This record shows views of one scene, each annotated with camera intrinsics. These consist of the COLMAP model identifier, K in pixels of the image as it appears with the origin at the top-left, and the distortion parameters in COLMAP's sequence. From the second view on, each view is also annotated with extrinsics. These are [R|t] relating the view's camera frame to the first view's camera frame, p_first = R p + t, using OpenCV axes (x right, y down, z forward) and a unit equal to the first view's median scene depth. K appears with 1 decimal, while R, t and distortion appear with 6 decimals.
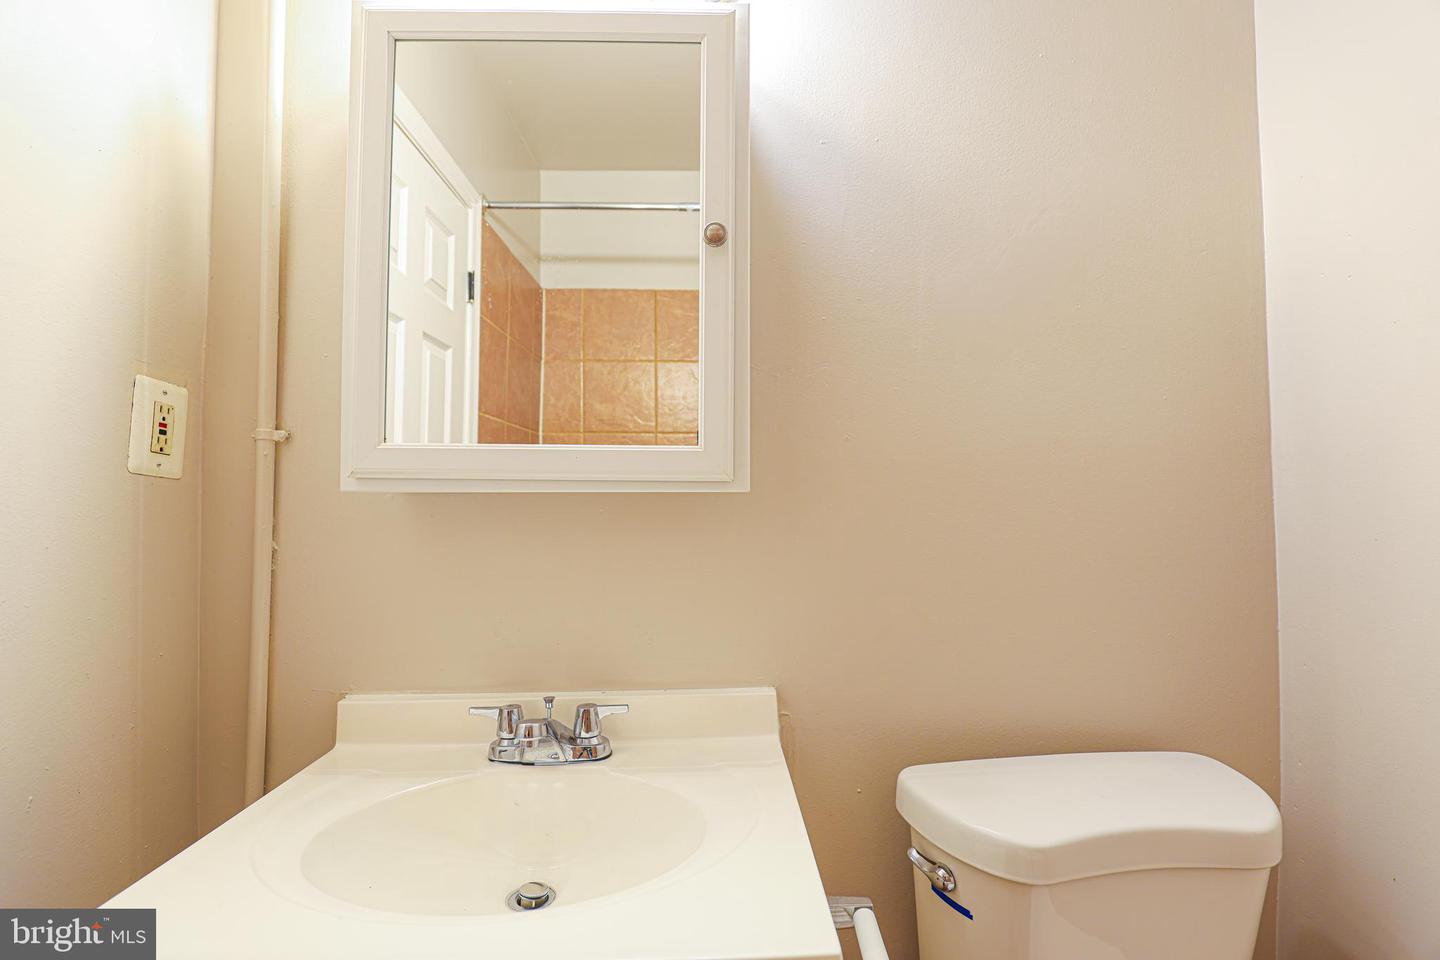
lens RADIAL K [[665.6, 0, 734.2], [0, 665.6, 486.1], [0, 0, 1]] dist [-0.039068, 0.008060]
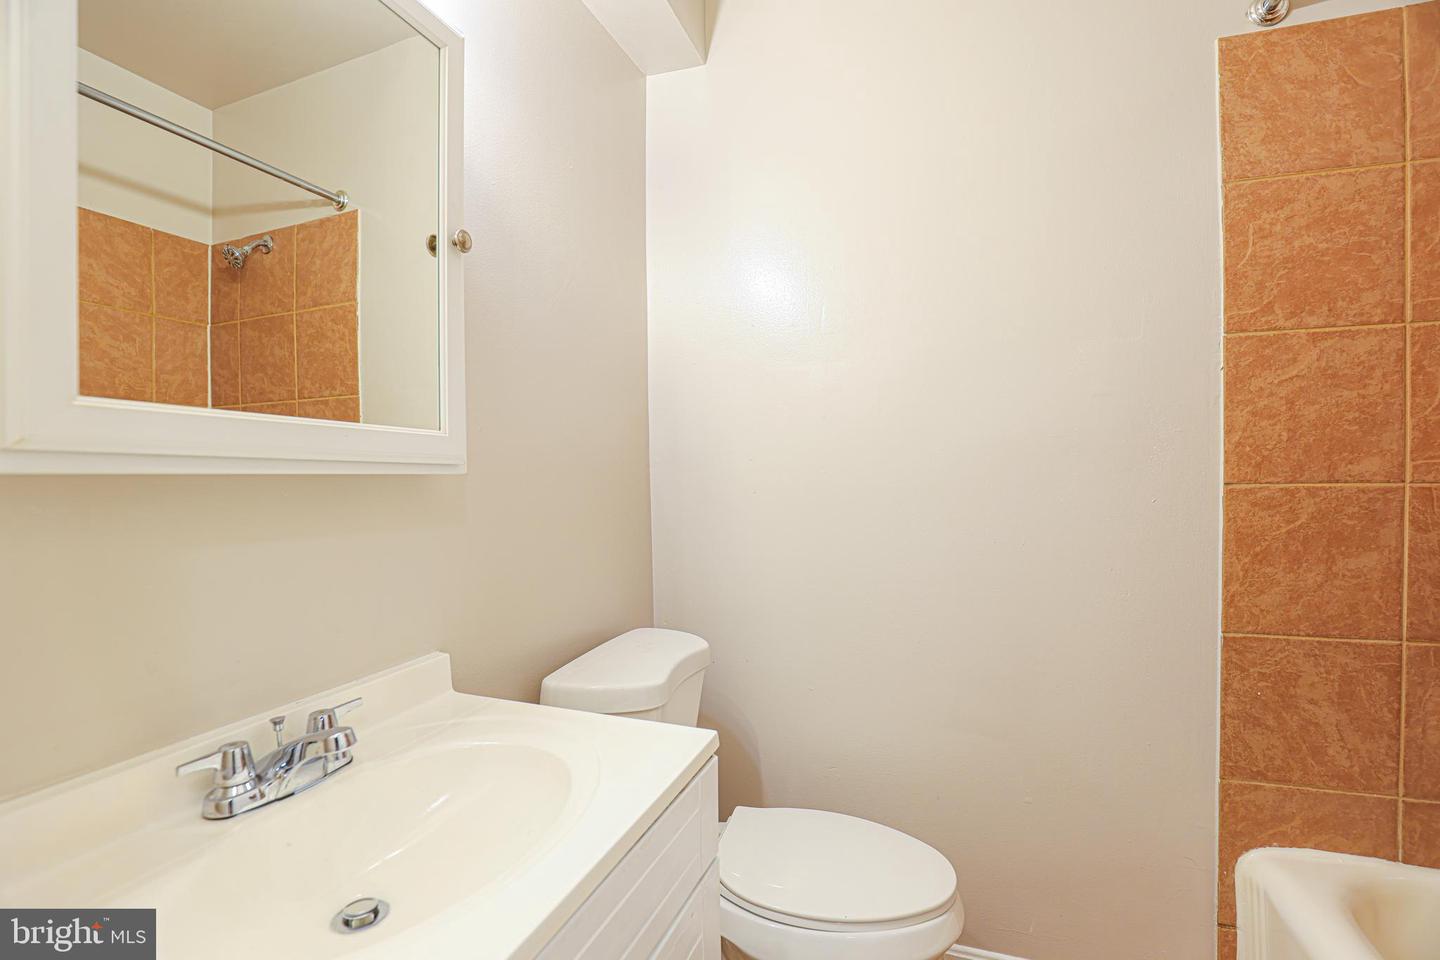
lens RADIAL K [[665.6, 0, 734.2], [0, 665.6, 486.1], [0, 0, 1]] dist [-0.039068, 0.008060]
pose [[0.375790, -0.013796, 0.926602, -0.834903], [-0.010577, 0.999760, 0.019174, 0.000995], [-0.926645, -0.017006, 0.375554, 0.154111]]
